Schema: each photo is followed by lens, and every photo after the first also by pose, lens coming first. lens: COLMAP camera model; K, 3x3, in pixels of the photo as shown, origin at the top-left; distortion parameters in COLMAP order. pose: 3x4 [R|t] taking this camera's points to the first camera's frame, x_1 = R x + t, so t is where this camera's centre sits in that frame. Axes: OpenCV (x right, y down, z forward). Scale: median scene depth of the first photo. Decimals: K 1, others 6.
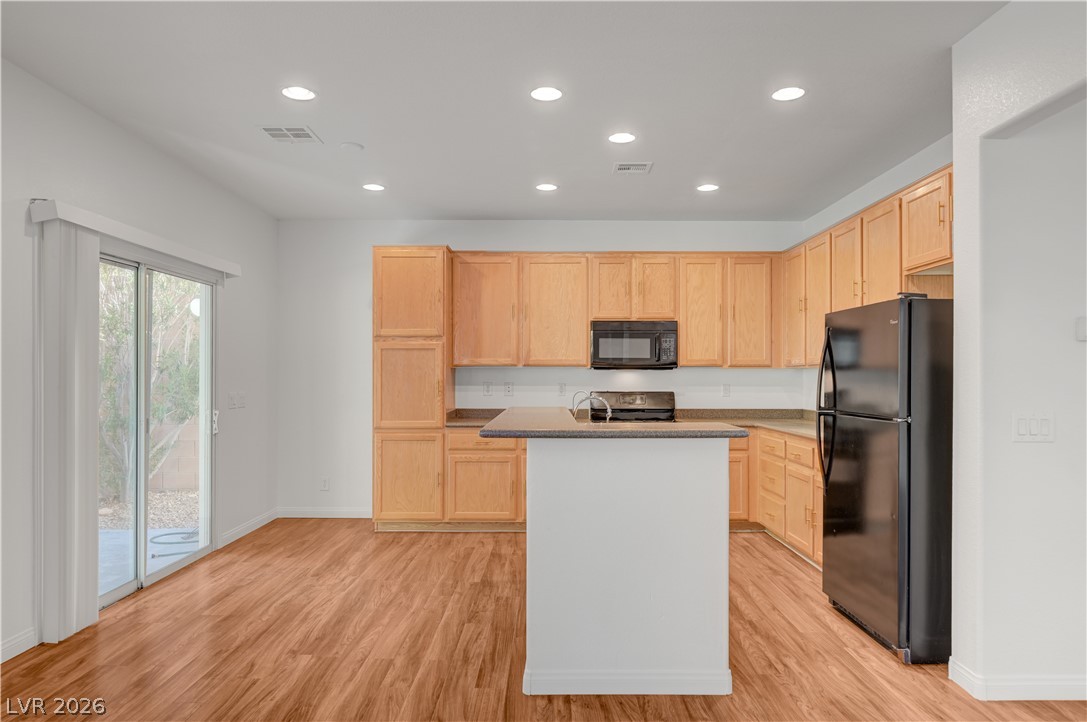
lens RADIAL K [[697.1, 0, 546.5], [0, 697.1, 372.4], [0, 0, 1]] dist [-0.001207, 0.003866]
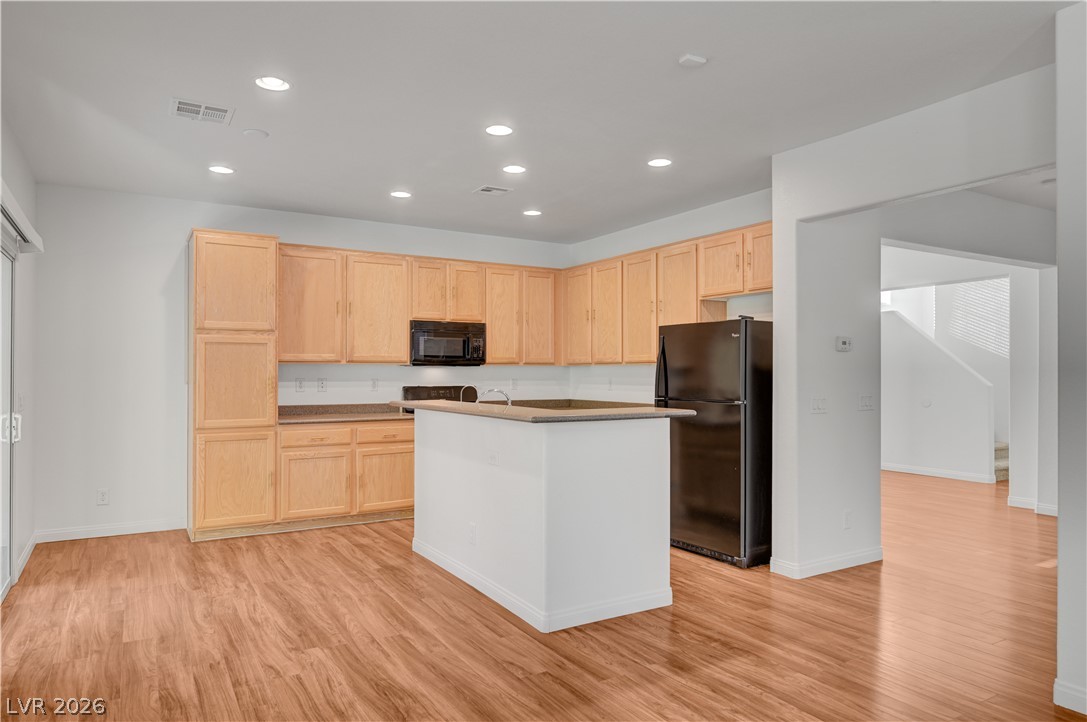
lens RADIAL K [[697.1, 0, 551.0], [0, 697.1, 366.4], [0, 0, 1]] dist [-0.001207, 0.003866]
pose [[0.854074, 0.004464, 0.520132, -0.325909], [-0.003744, 0.999990, -0.002434, -0.001389], [-0.520138, 0.000132, 0.854082, -0.024727]]
